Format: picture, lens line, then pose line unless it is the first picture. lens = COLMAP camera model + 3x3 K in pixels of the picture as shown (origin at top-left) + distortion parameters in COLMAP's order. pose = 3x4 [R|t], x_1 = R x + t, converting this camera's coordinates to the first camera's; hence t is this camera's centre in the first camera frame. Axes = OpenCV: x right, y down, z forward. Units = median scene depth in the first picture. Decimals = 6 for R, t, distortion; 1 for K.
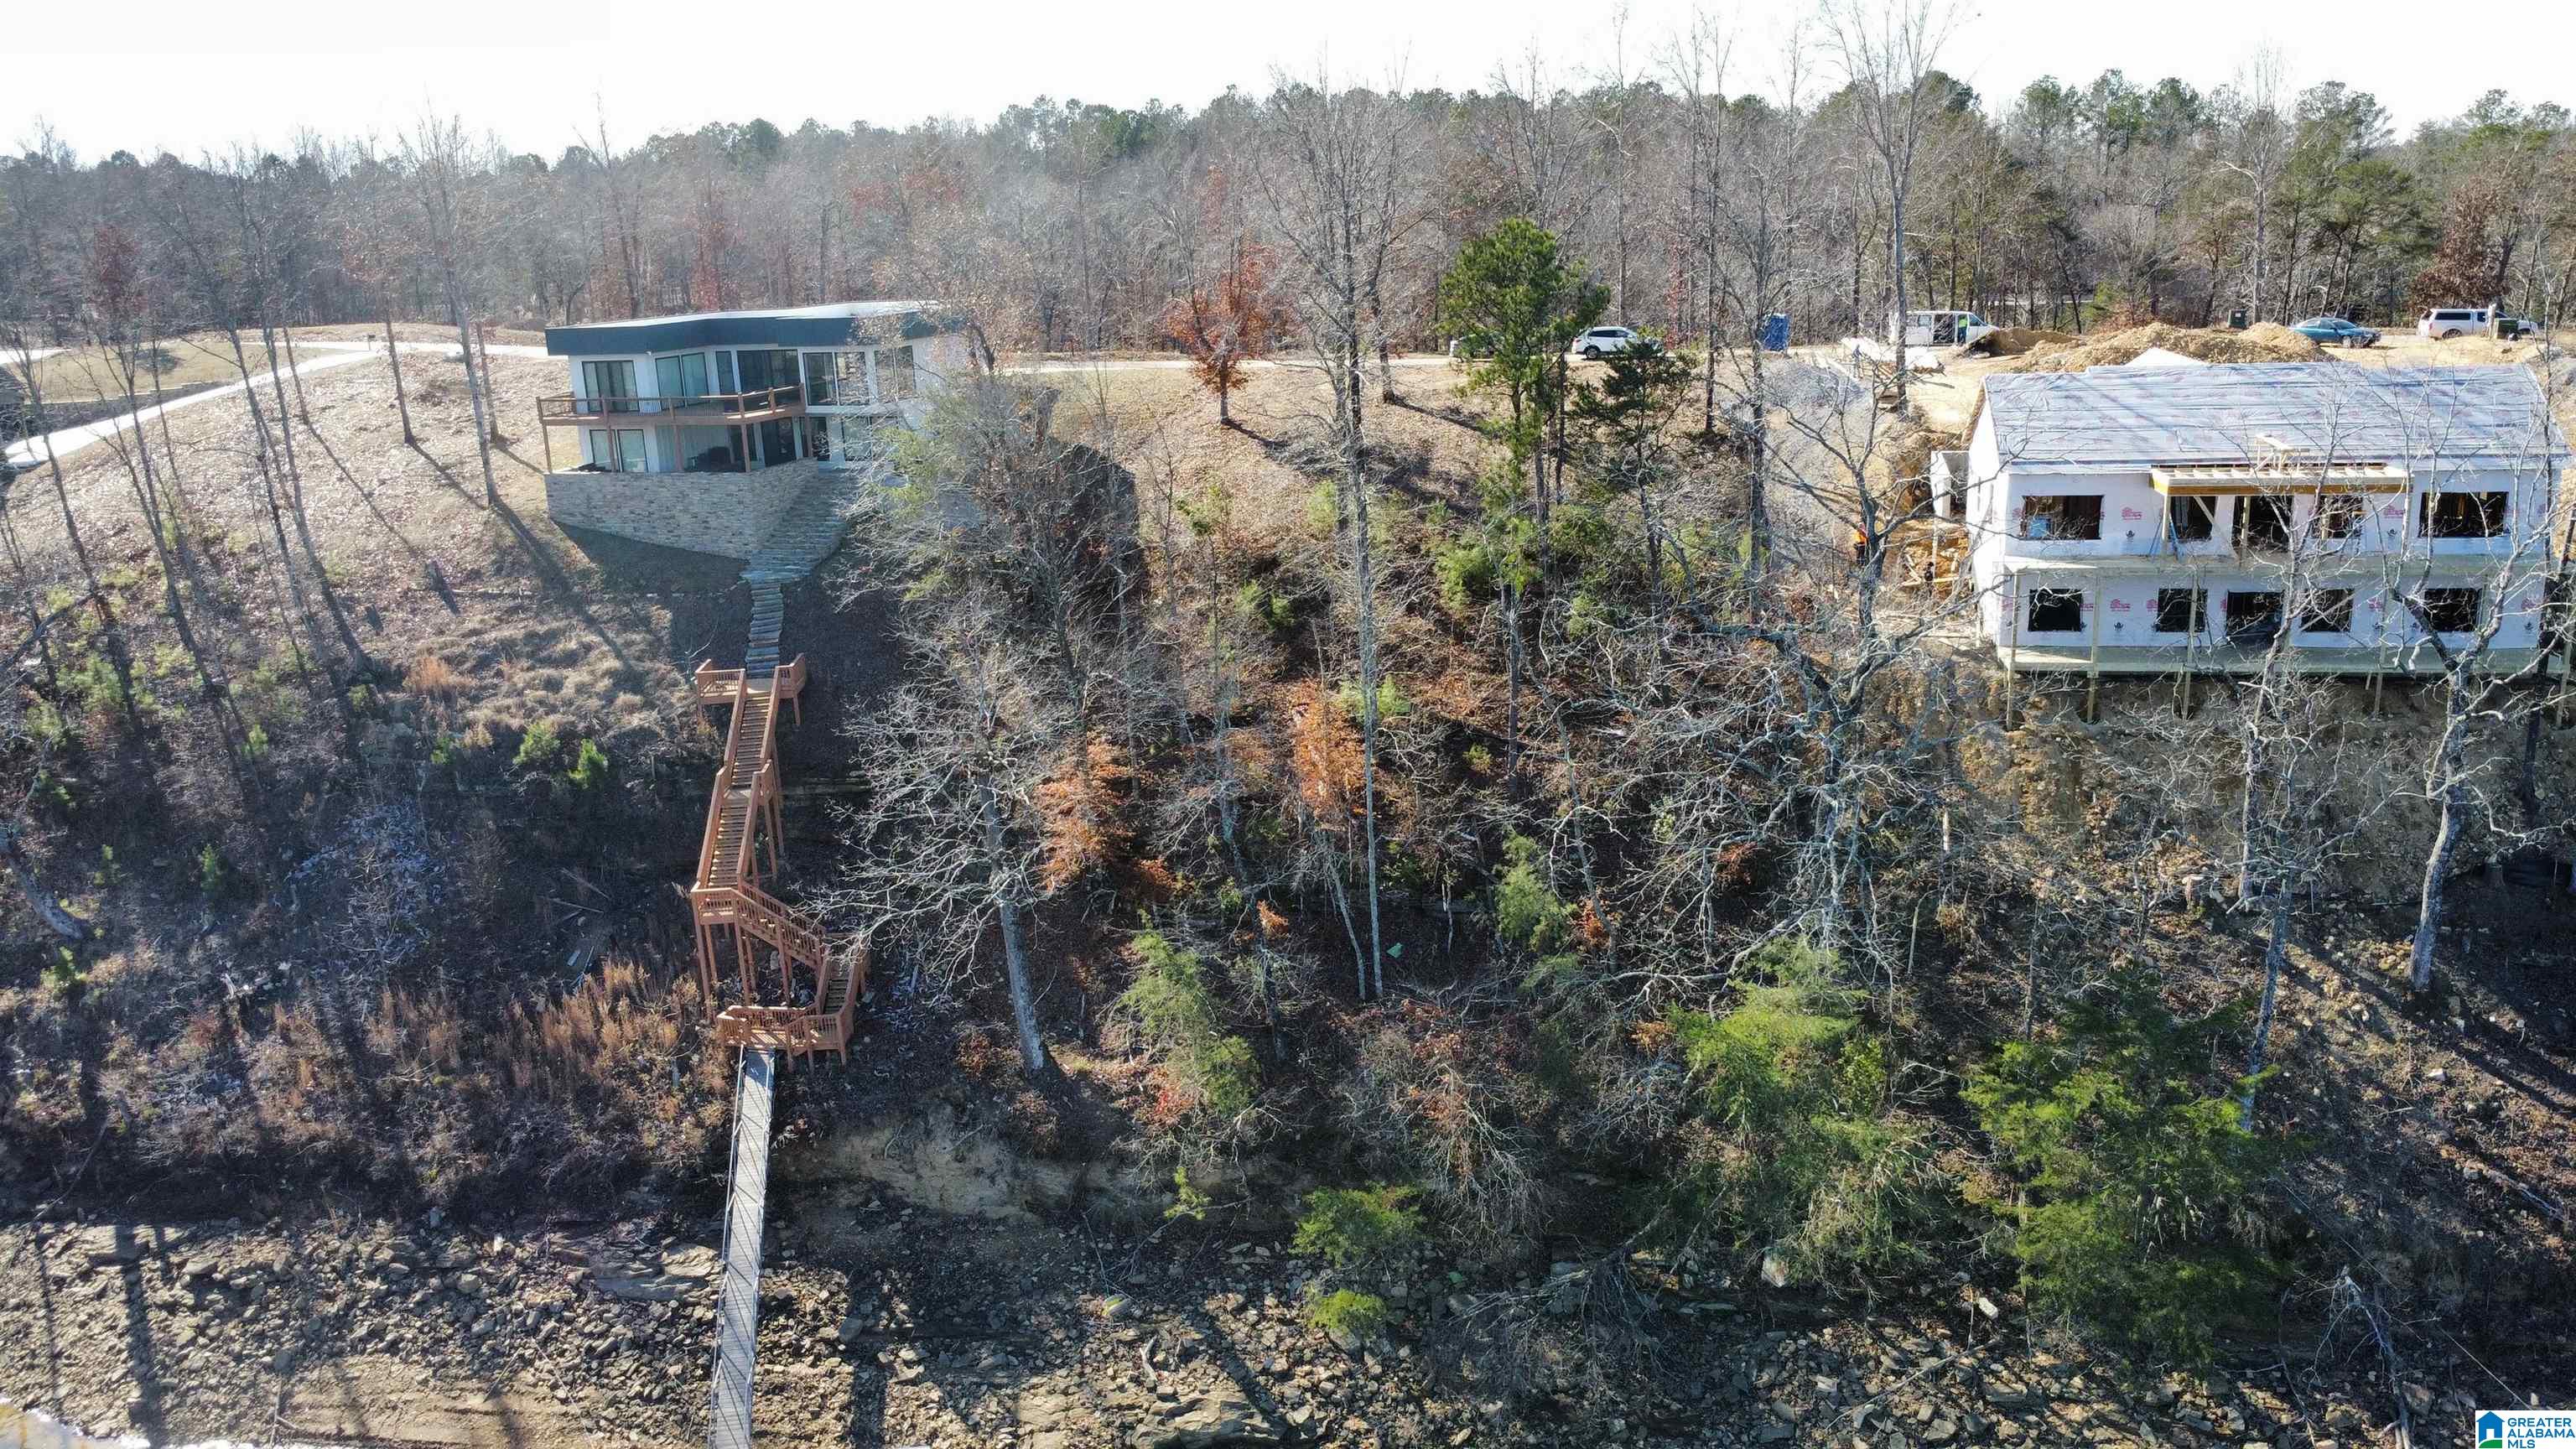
lens RADIAL K [[1917.2, 0, 1293.4], [0, 1917.2, 730.2], [0, 0, 1]] dist [-0.053613, 0.017396]
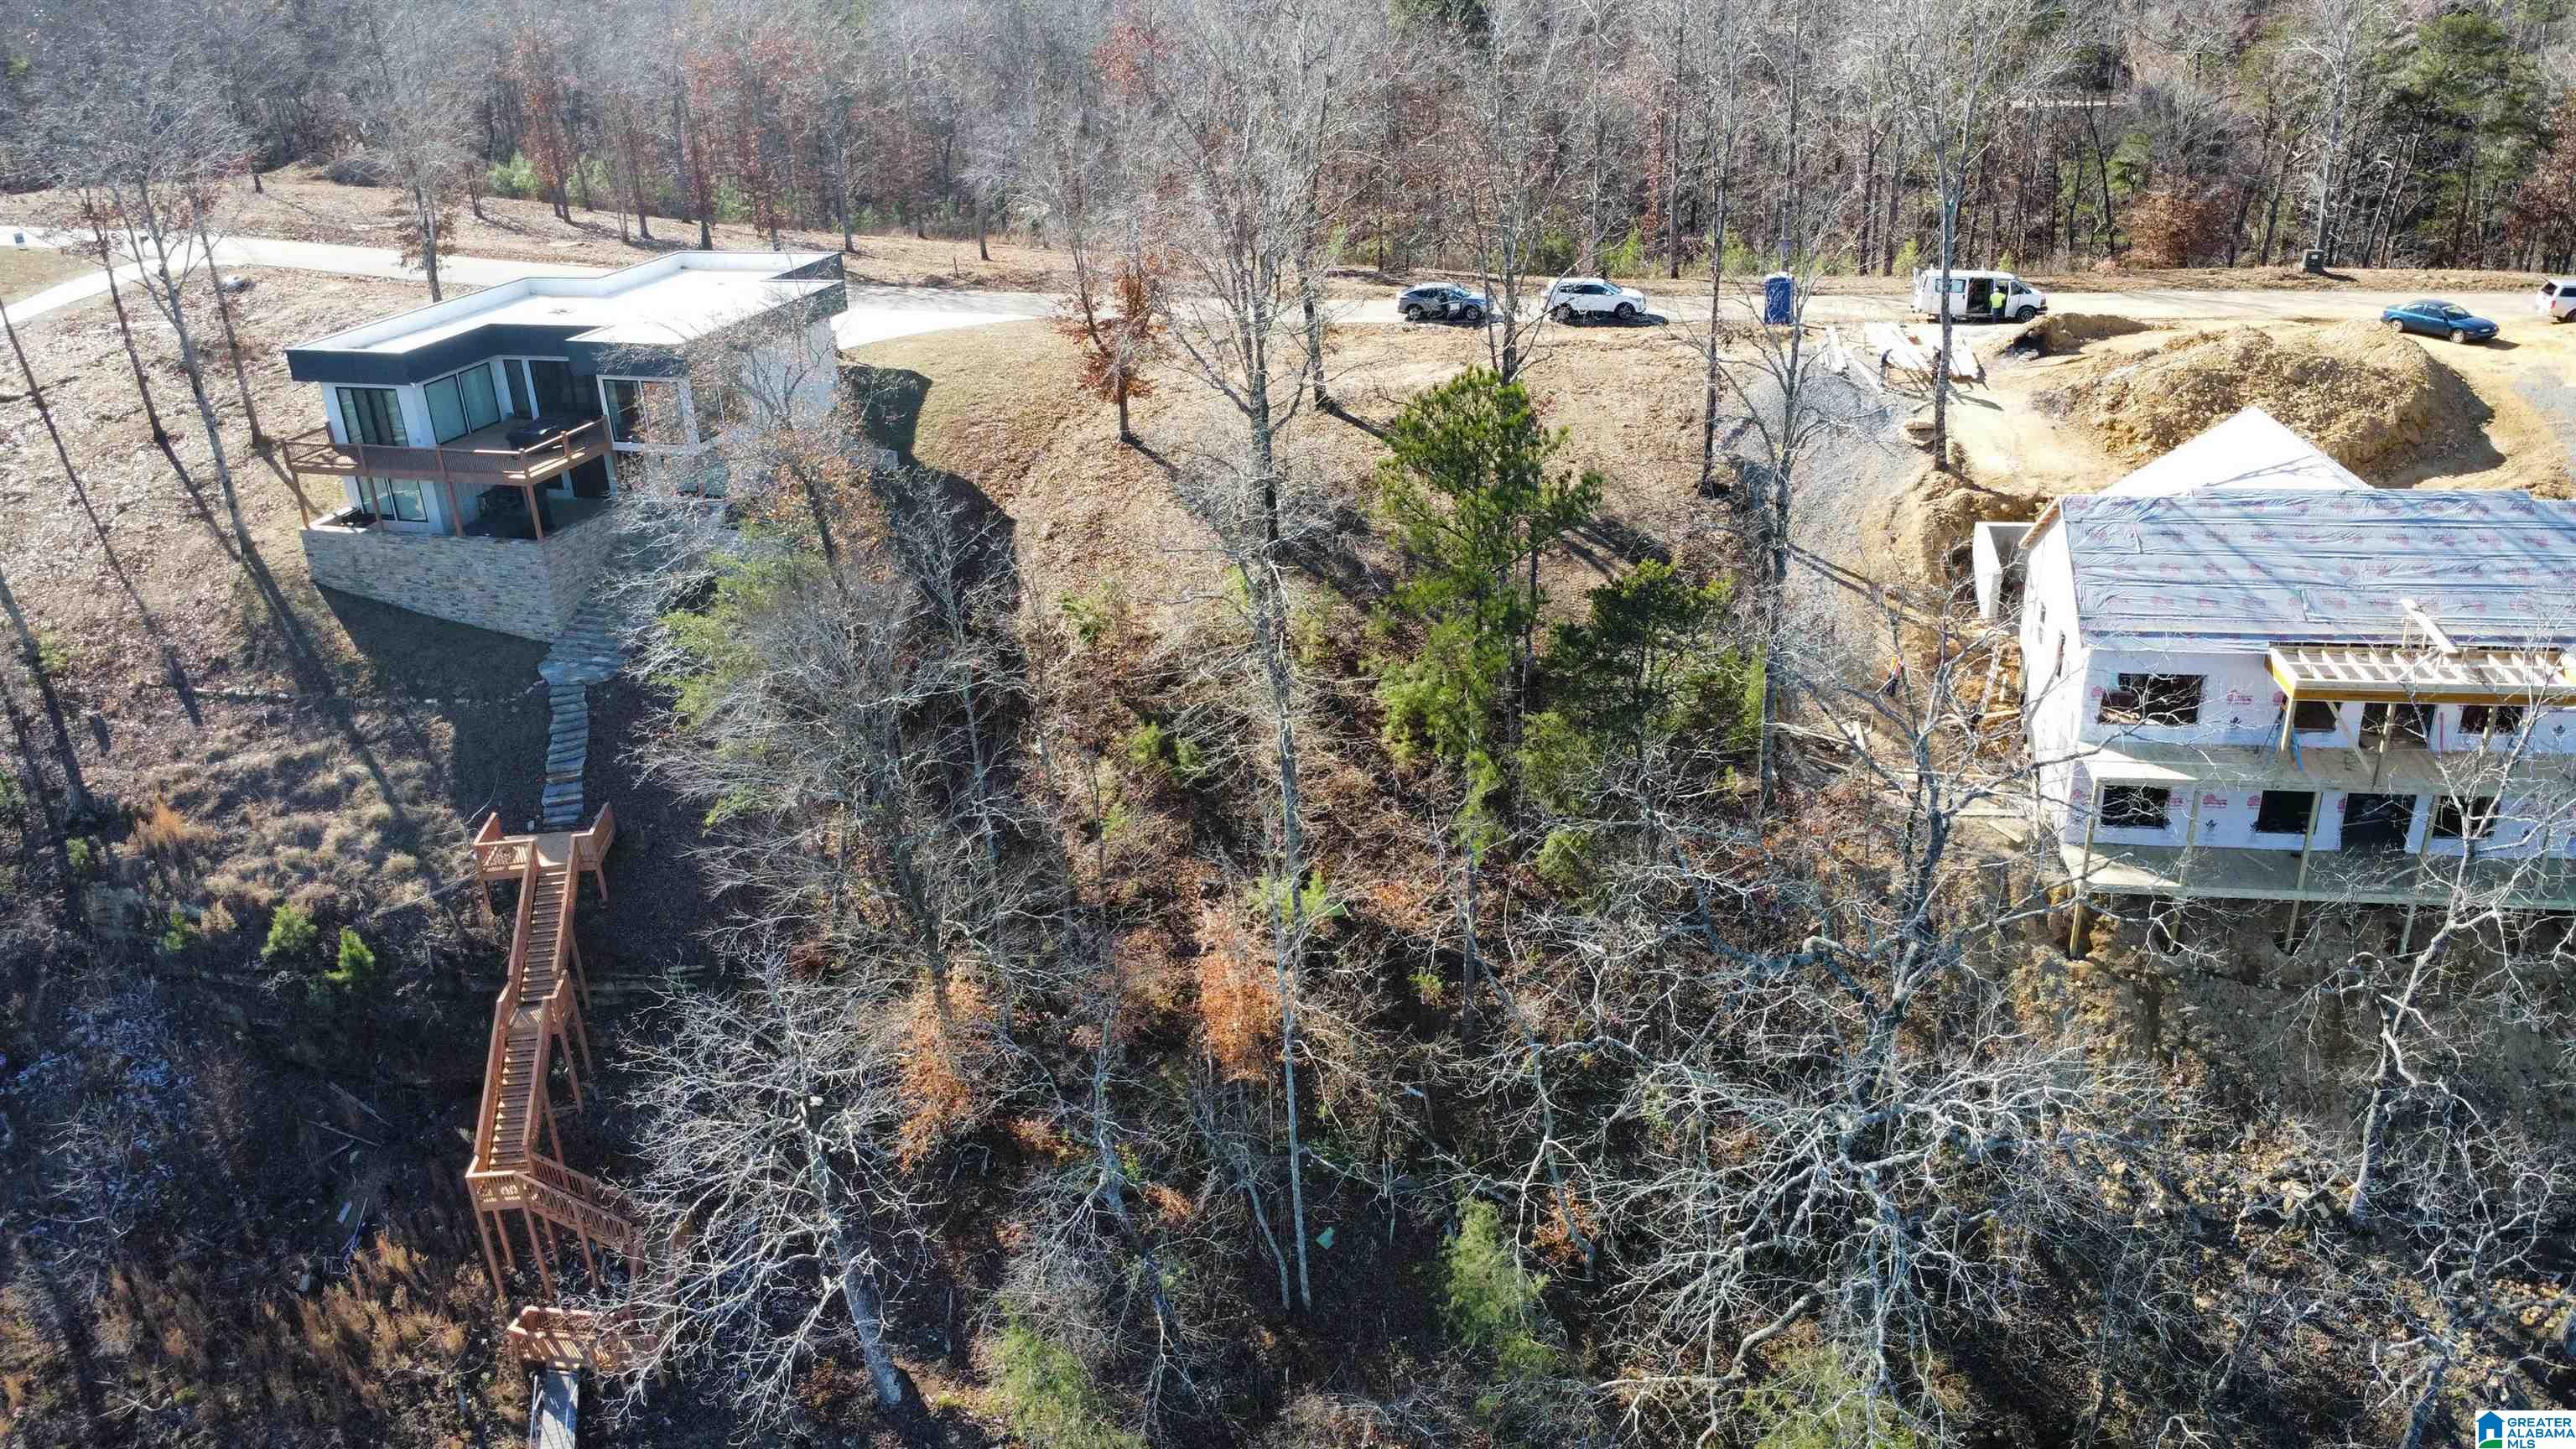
lens RADIAL K [[1917.2, 0, 1292.9], [0, 1917.2, 728.6], [0, 0, 1]] dist [-0.053613, 0.017396]
pose [[0.999609, -0.012821, 0.024848, 0.020818], [0.008889, 0.988286, 0.152351, -0.222979], [-0.026510, -0.152071, 0.988014, 0.213106]]
